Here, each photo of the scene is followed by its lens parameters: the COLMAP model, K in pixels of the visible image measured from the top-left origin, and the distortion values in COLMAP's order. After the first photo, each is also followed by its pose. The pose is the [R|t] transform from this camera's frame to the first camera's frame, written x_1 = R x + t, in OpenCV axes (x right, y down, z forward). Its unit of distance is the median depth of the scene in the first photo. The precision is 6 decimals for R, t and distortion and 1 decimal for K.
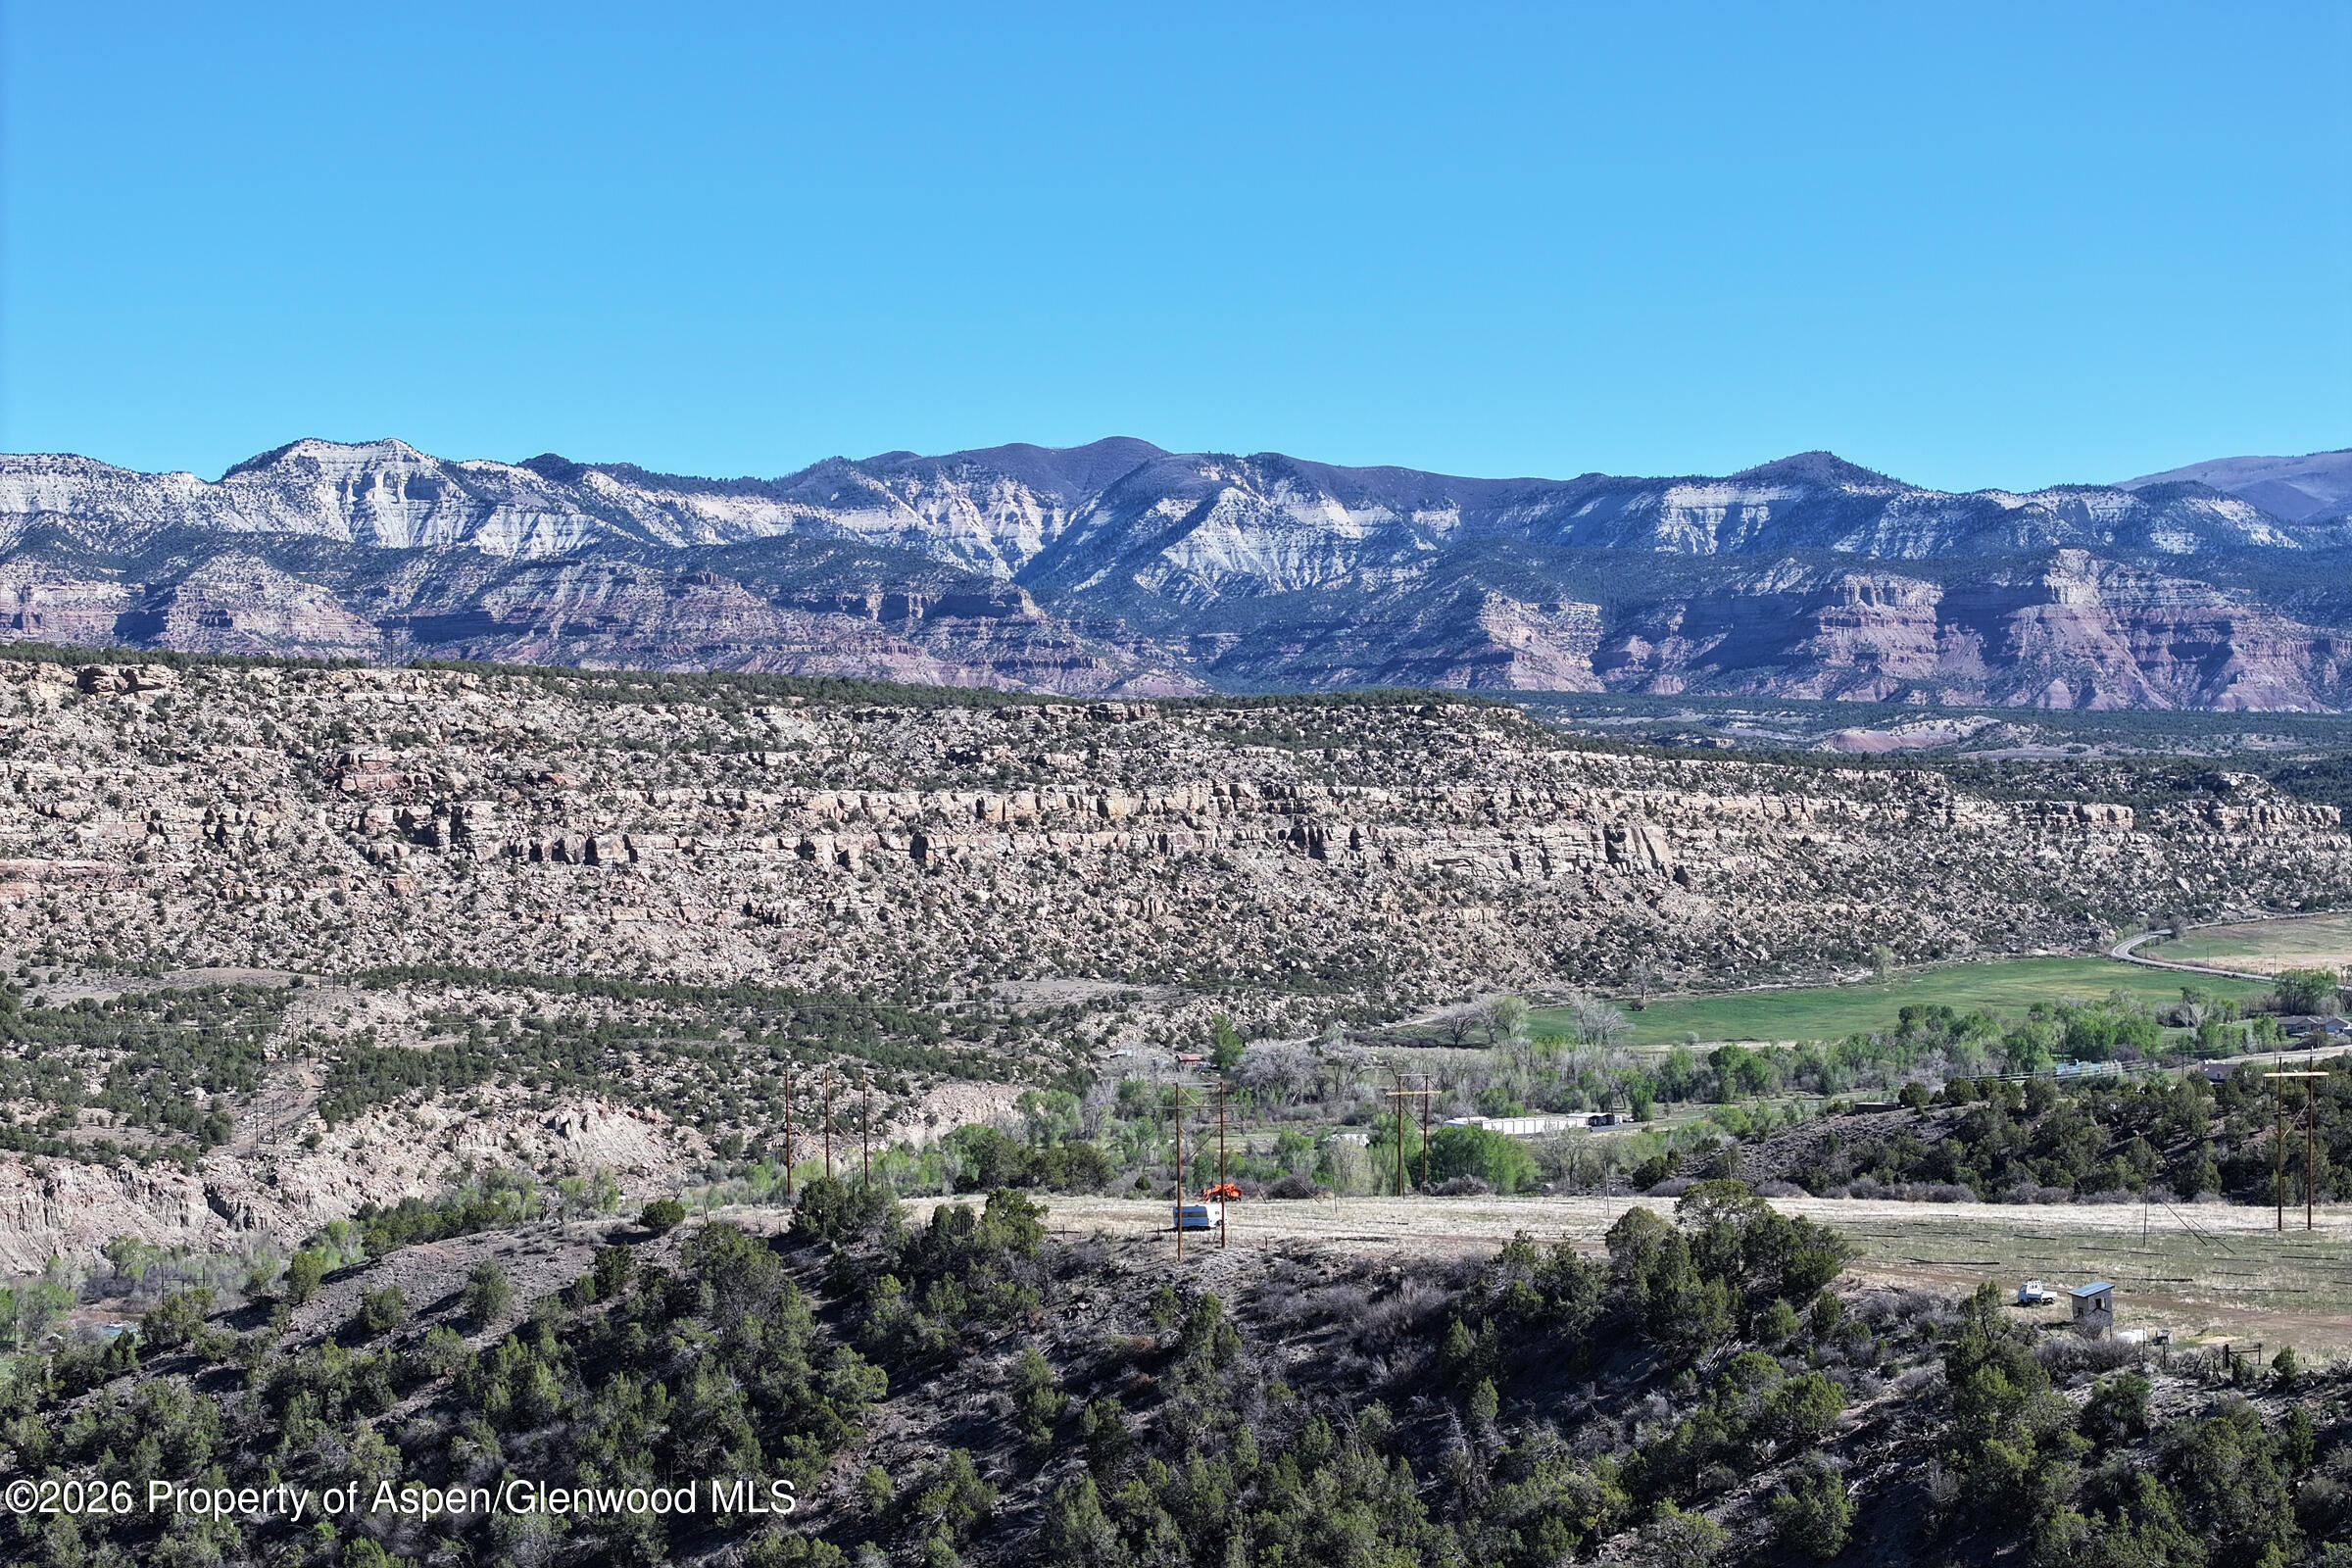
lens RADIAL K [[4778.3, 0, 1176.5], [0, 4778.3, 783.4], [0, 0, 1]] dist [-0.099855, 0.000000]
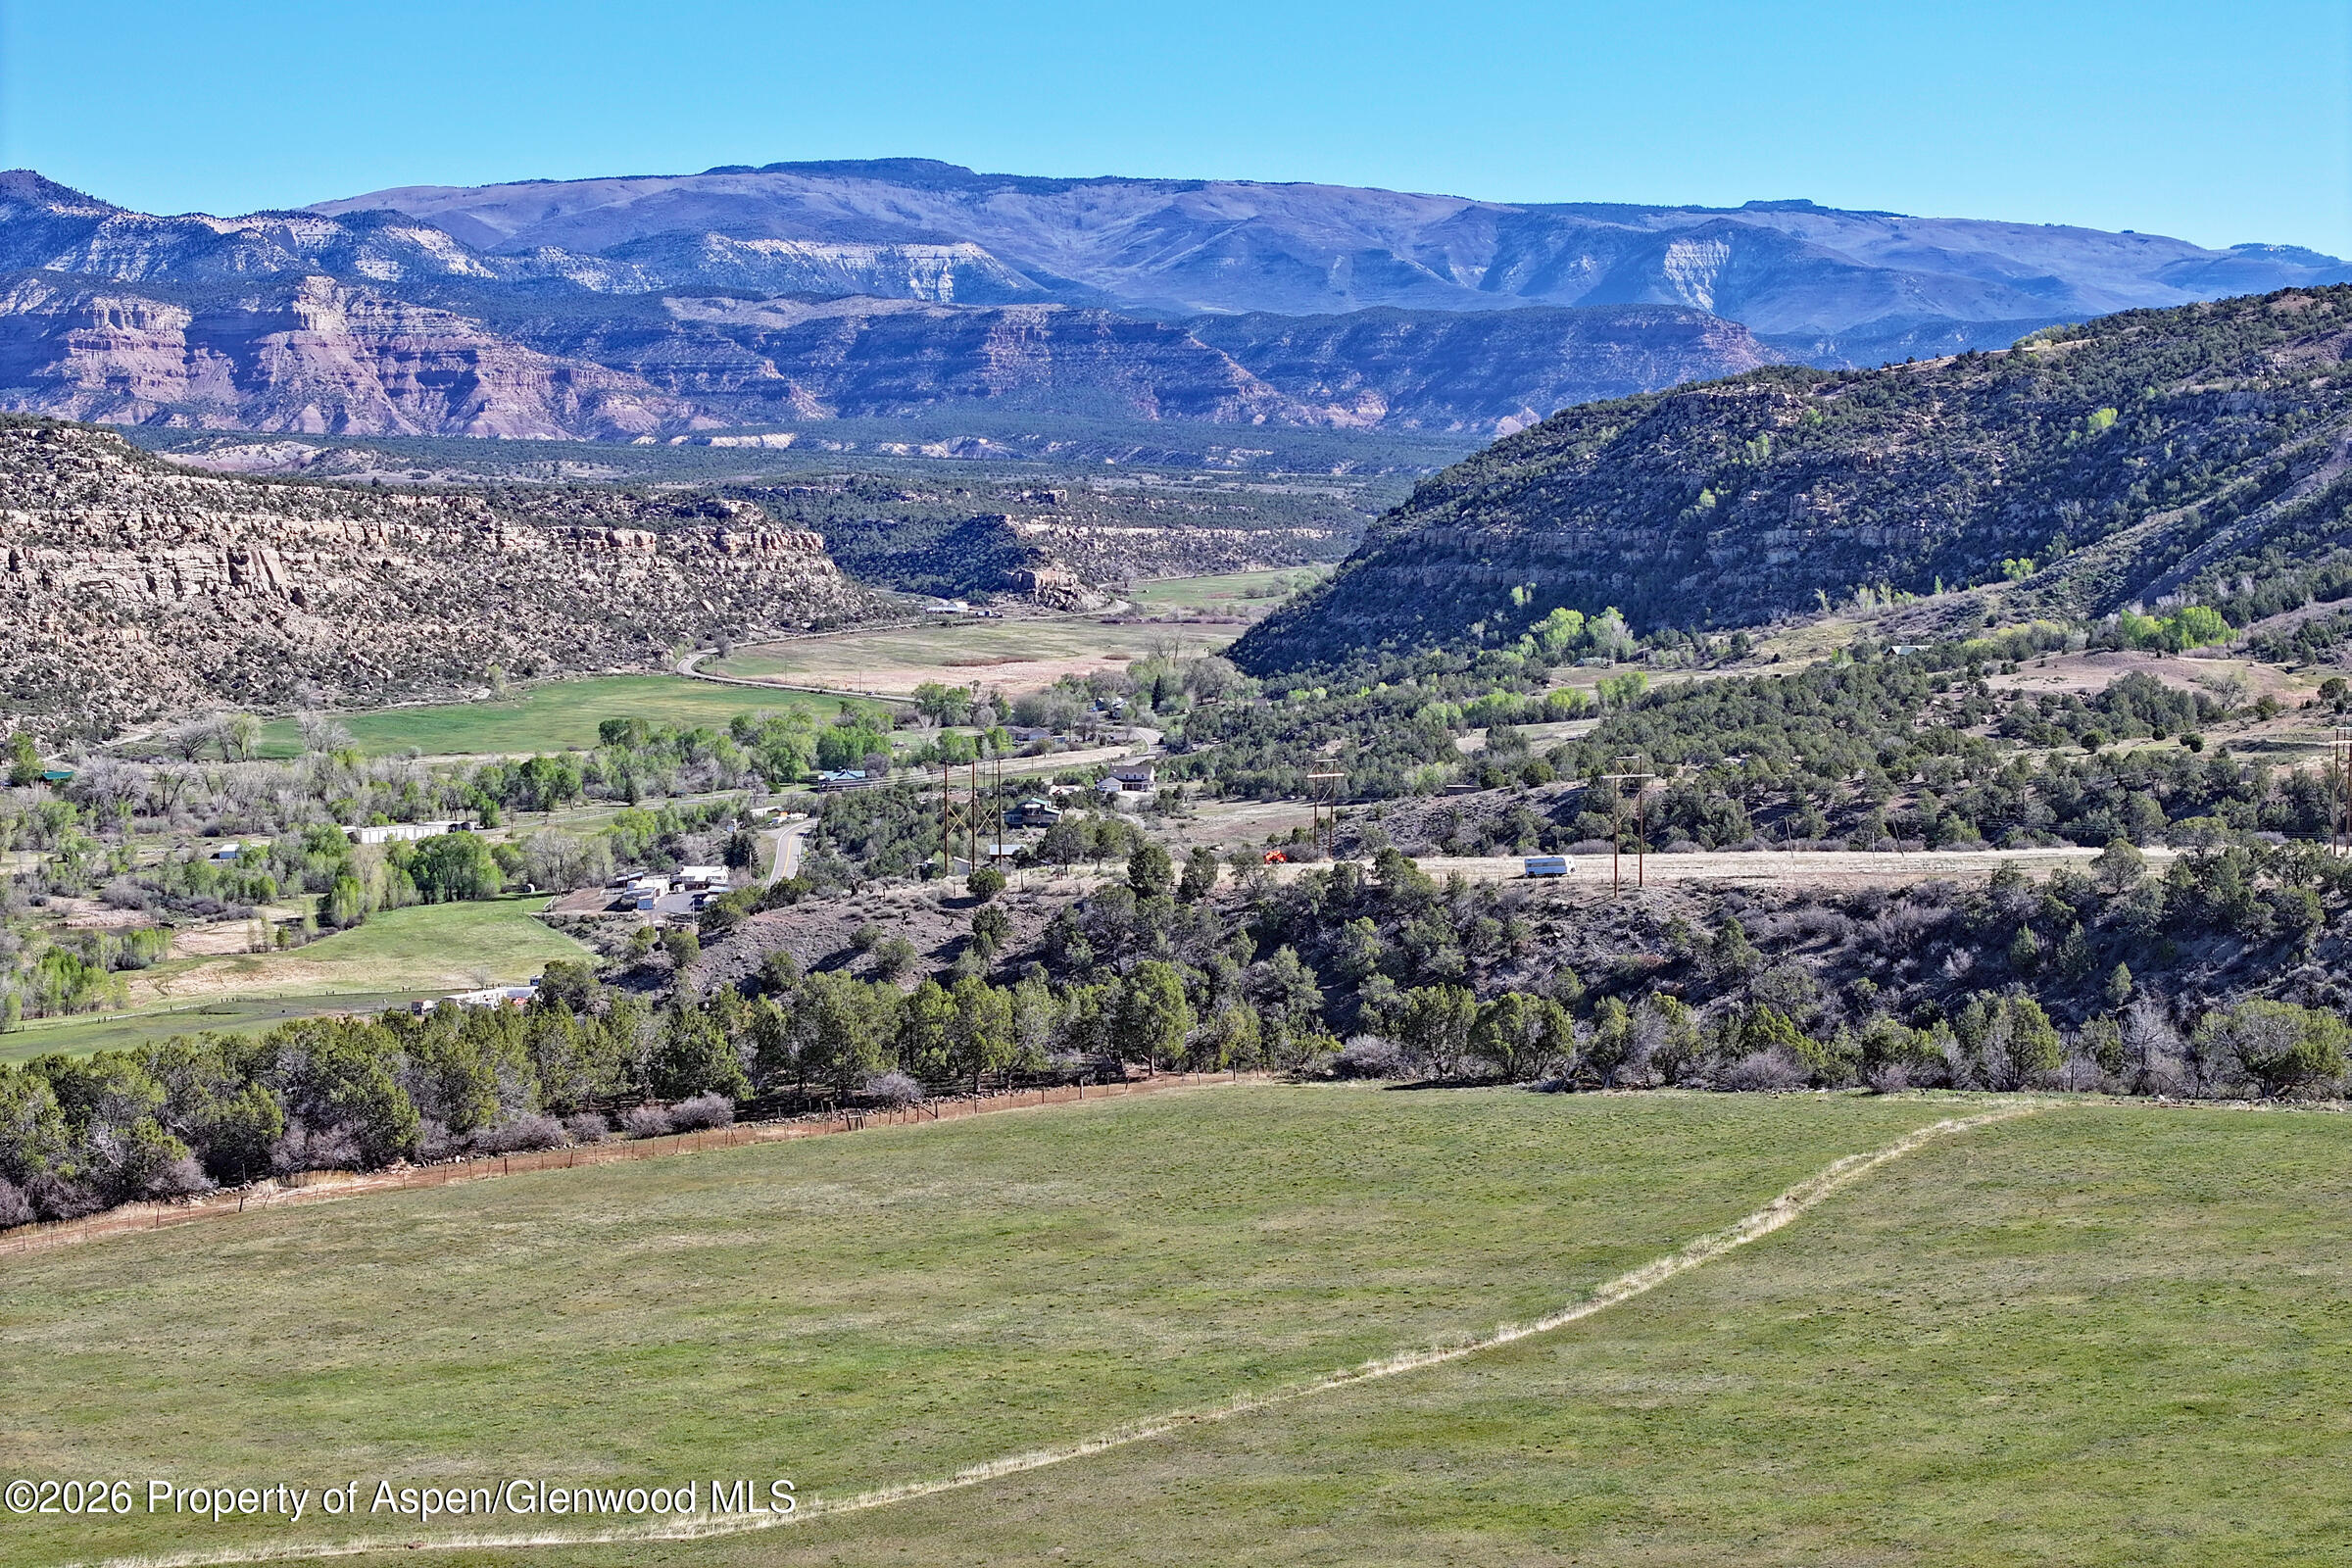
lens RADIAL K [[4778.3, 0, 1174.8], [0, 4778.3, 782.7], [0, 0, 1]] dist [-0.099855, 0.000000]
pose [[0.923437, -0.013785, 0.383502, -0.098905], [-0.008382, 0.998392, 0.056070, 0.000003], [-0.383658, -0.054992, 0.921836, -0.020849]]
